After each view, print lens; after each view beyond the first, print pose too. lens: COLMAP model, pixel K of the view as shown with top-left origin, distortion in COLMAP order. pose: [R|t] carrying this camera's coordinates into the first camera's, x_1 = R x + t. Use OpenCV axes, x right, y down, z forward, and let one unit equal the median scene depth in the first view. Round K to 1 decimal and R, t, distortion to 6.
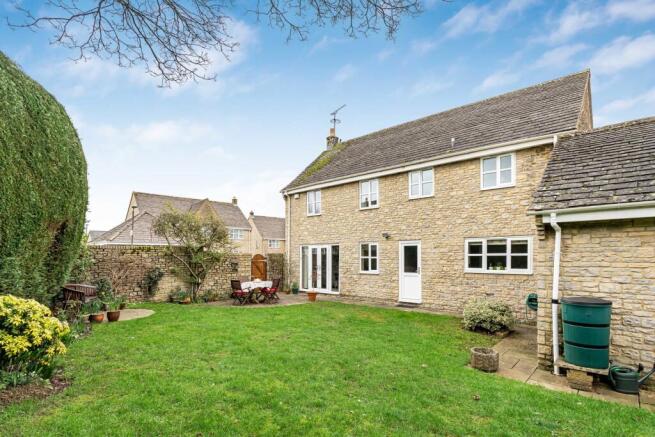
lens RADIAL K [[321.6, 0, 327.4], [0, 321.6, 219.3], [0, 0, 1]] dist [-0.002704, 0.000143]
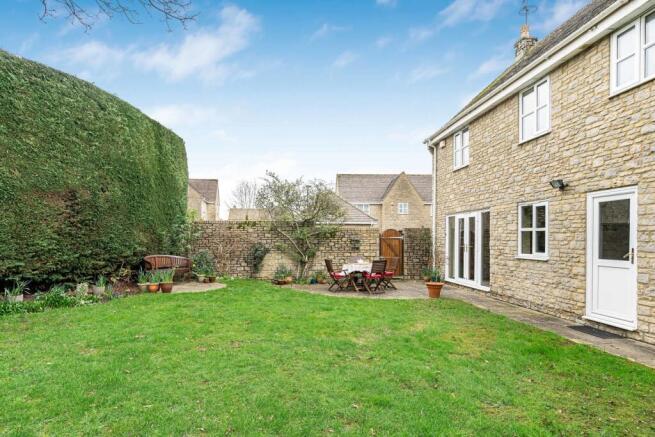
lens RADIAL K [[342.8, 0, 325.1], [0, 342.8, 230.0], [0, 0, 1]] dist [-0.004508, -0.000834]
pose [[0.744271, -0.014558, -0.667719, 0.256772], [0.073586, 0.995463, 0.060319, 0.060017], [0.663811, -0.094028, 0.741966, 0.349371]]
